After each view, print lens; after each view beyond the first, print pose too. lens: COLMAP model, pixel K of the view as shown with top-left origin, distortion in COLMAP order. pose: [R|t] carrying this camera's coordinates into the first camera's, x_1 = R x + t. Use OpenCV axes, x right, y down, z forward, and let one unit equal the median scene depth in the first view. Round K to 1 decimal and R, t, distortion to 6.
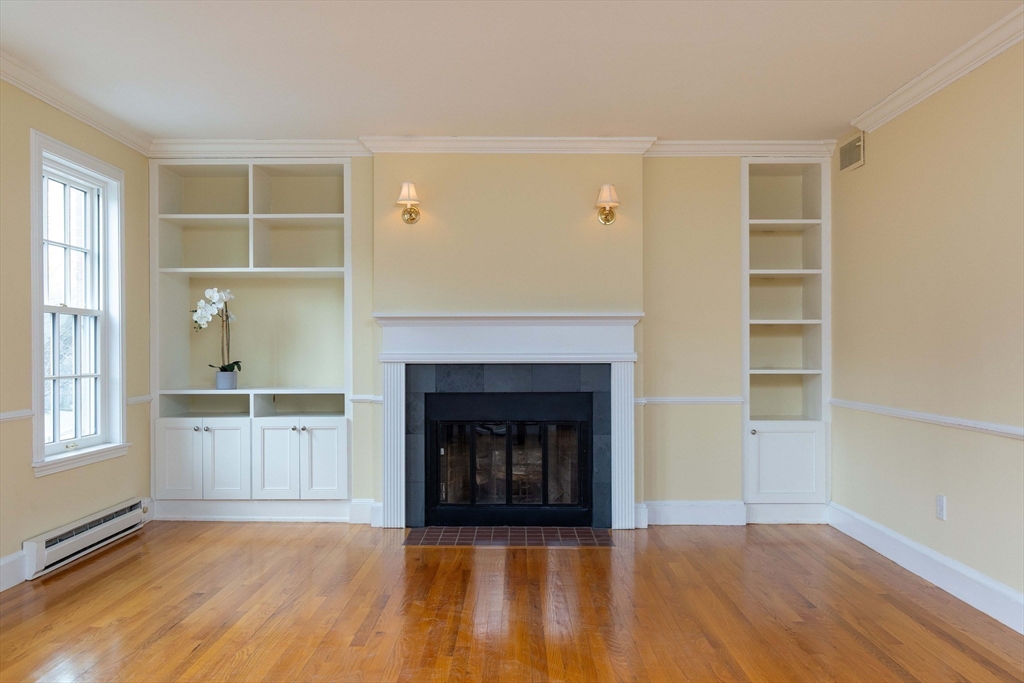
lens RADIAL K [[864.9, 0, 514.2], [0, 864.9, 349.6], [0, 0, 1]] dist [-0.003142, -0.009583]
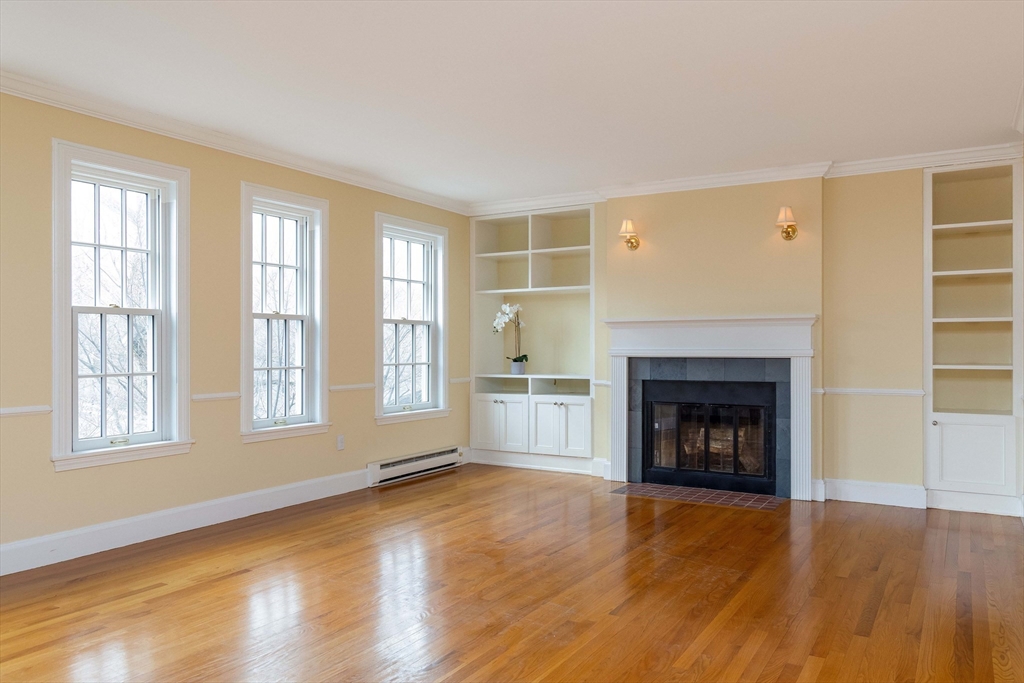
lens RADIAL K [[757.8, 0, 509.8], [0, 757.8, 341.6], [0, 0, 1]] dist [-0.003866, -0.000477]
pose [[0.860147, -0.004101, -0.510030, 0.305513], [0.001406, 0.999983, -0.005670, -0.001125], [0.510044, 0.004160, 0.860138, -0.080131]]
